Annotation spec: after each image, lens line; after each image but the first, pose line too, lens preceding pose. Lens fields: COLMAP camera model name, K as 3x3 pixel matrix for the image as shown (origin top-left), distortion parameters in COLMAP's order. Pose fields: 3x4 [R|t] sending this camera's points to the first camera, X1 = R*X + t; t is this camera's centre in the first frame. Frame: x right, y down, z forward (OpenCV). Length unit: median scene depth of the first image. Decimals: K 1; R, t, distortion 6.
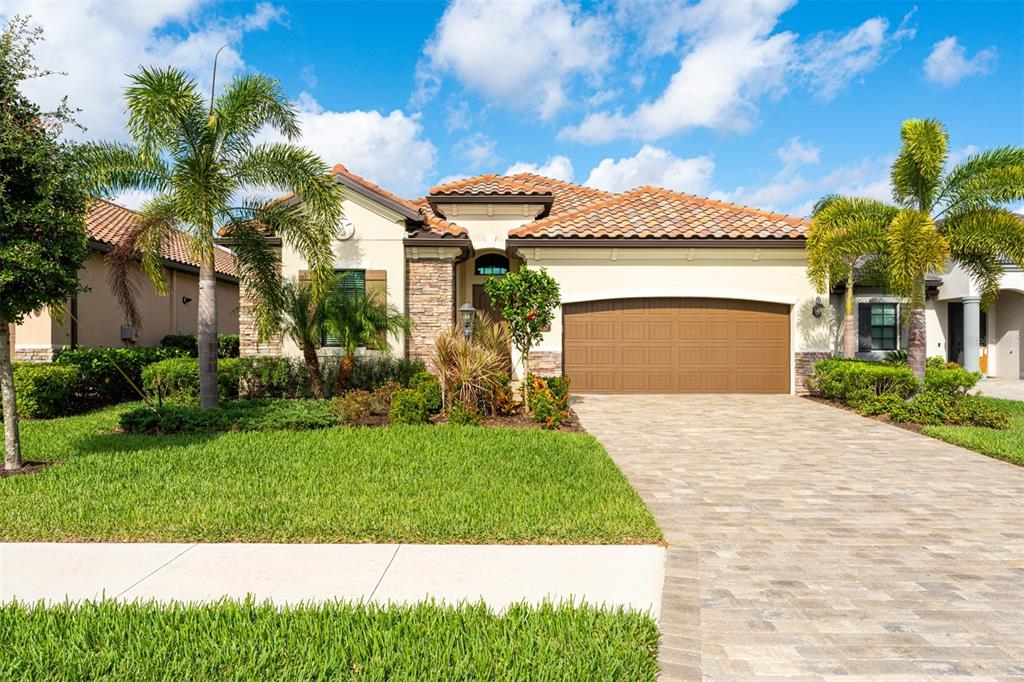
lens RADIAL K [[683.9, 0, 512.0], [0, 683.9, 341.5], [0, 0, 1]] dist [0.090503, 0.003889]
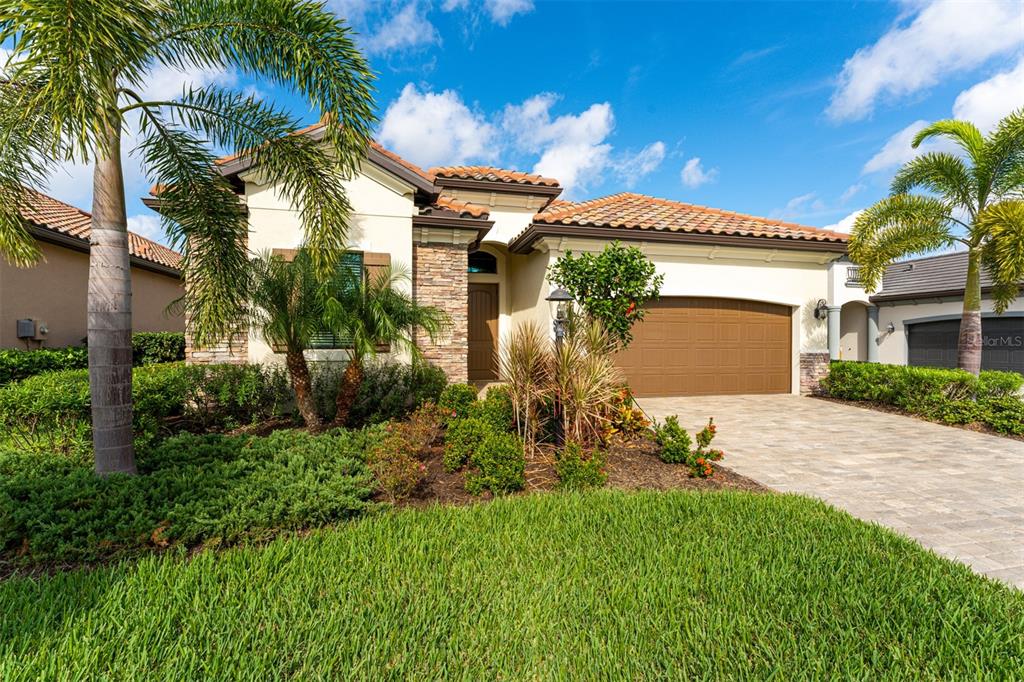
lens RADIAL K [[454.1, 0, 515.5], [0, 454.1, 343.9], [0, 0, 1]] dist [0.005737, 0.000183]
pose [[0.975899, -0.000201, 0.218222, -0.153575], [-0.000673, 0.999992, 0.003928, -0.000264], [-0.218221, -0.003980, 0.975891, 0.439275]]
